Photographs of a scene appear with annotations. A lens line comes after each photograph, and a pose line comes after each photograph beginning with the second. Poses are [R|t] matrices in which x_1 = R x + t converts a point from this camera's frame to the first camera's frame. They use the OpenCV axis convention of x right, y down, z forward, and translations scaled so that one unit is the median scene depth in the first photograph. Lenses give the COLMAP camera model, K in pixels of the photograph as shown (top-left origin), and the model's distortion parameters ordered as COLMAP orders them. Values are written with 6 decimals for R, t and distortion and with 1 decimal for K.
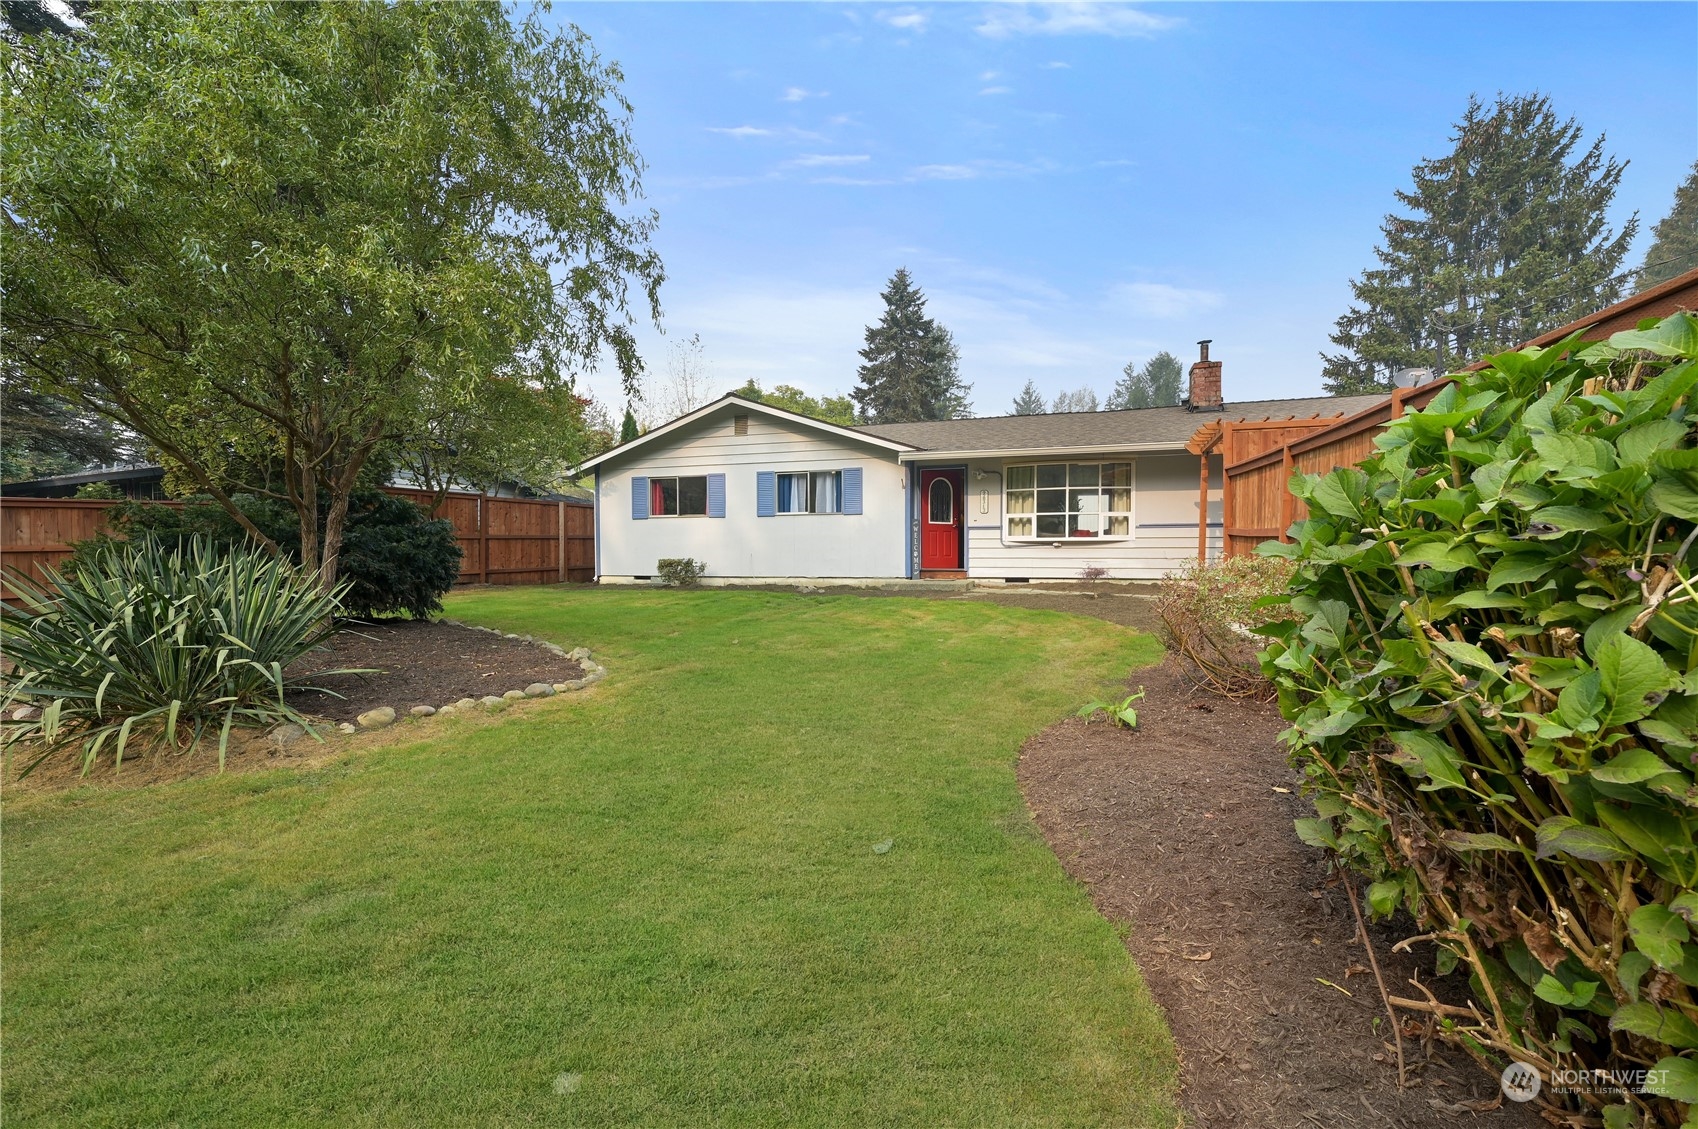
lens RADIAL K [[686.2, 0, 854.3], [0, 686.2, 550.0], [0, 0, 1]] dist [-0.000777, -0.000061]
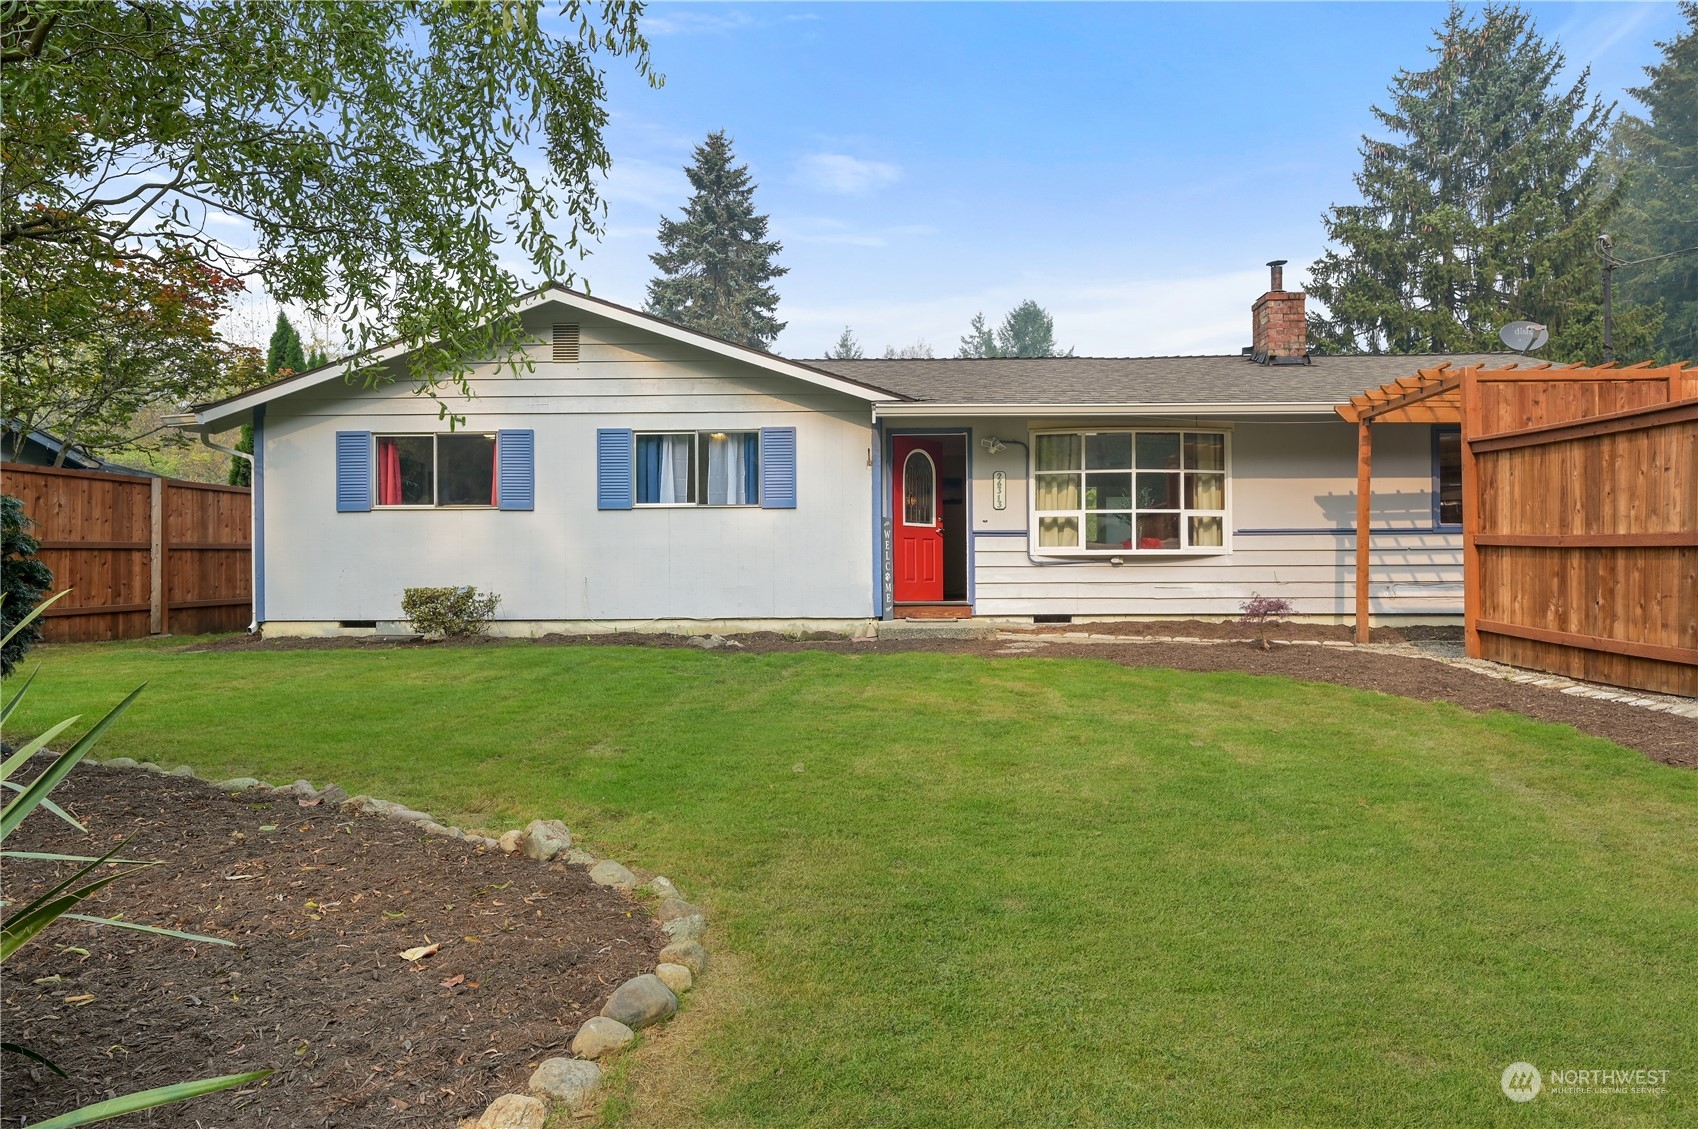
lens RADIAL K [[997.6, 0, 850.8], [0, 997.6, 553.8], [0, 0, 1]] dist [-0.001883, 0.001732]
pose [[0.960353, 0.002690, 0.278775, -0.168826], [0.002007, 0.999861, -0.016562, 0.000075], [-0.278780, 0.016465, 0.960214, 0.173871]]
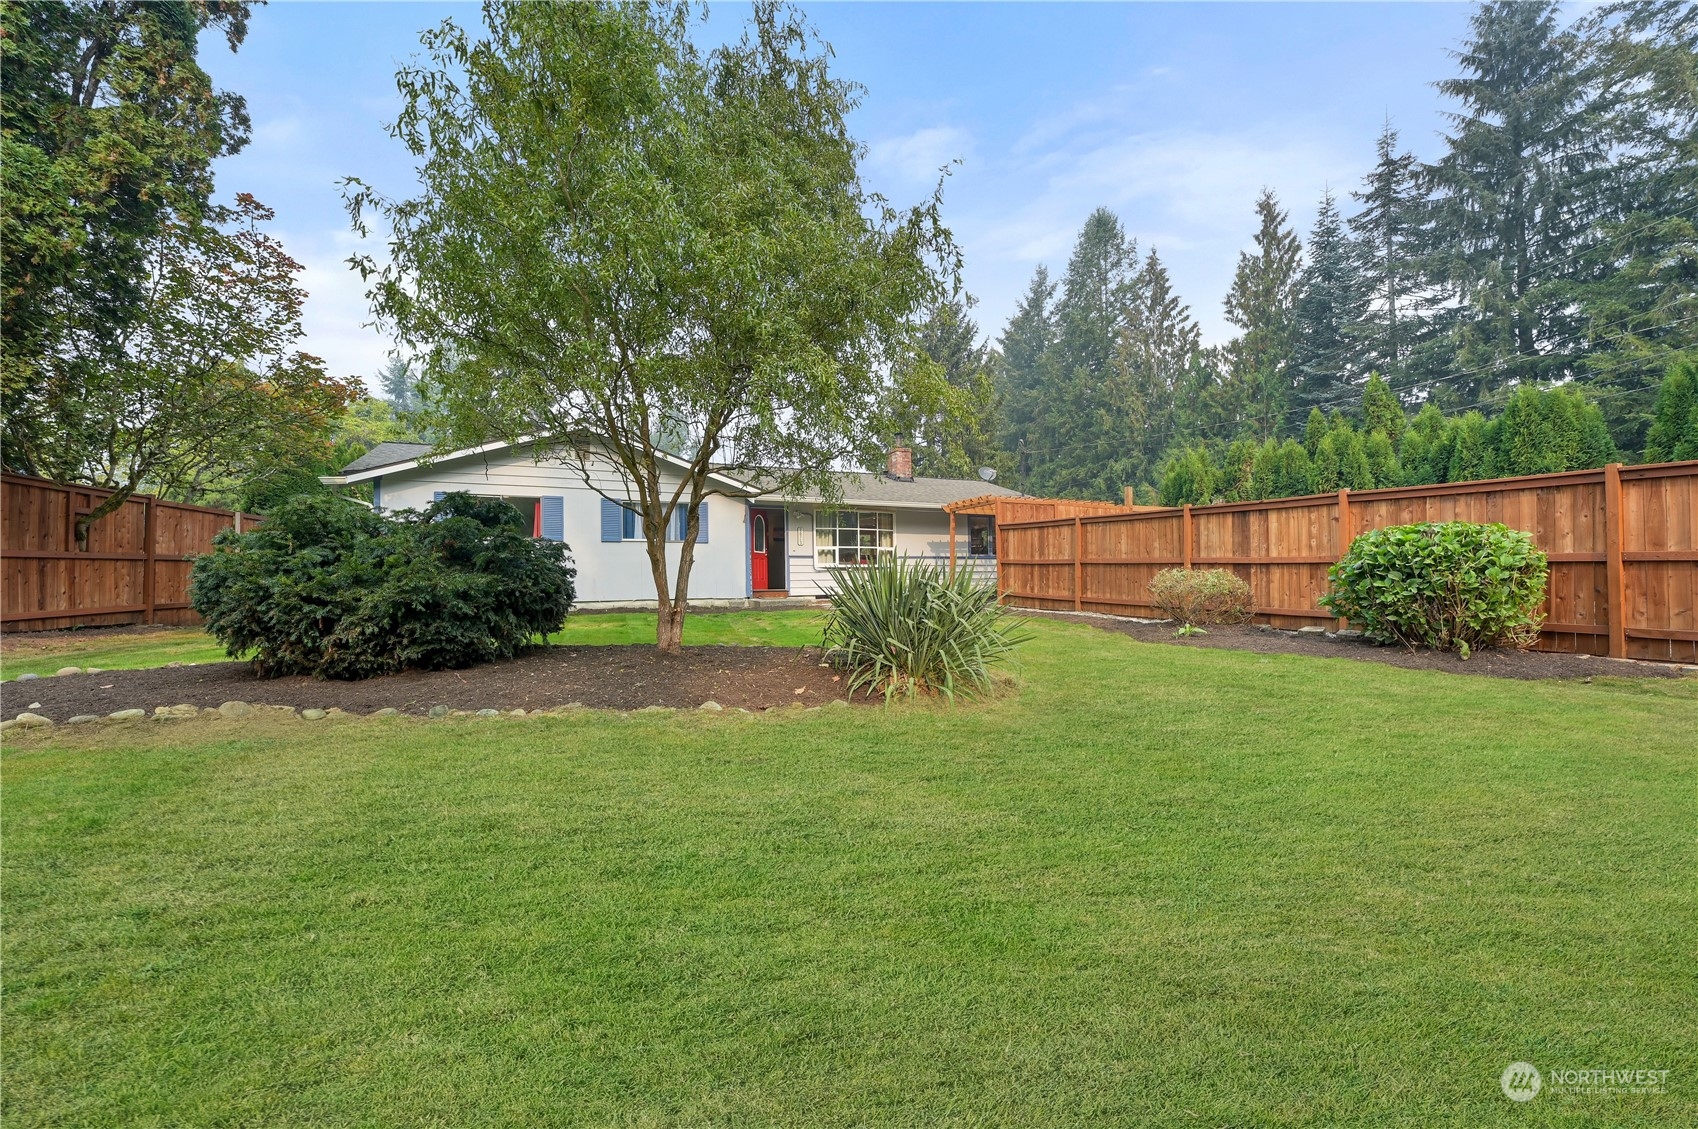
lens RADIAL K [[686.2, 0, 854.3], [0, 686.2, 550.0], [0, 0, 1]] dist [-0.000777, -0.000061]
pose [[0.723248, 0.023851, 0.690176, -0.570255], [0.008391, 0.999026, -0.043317, 0.010323], [-0.690537, 0.037120, 0.722344, 0.008618]]
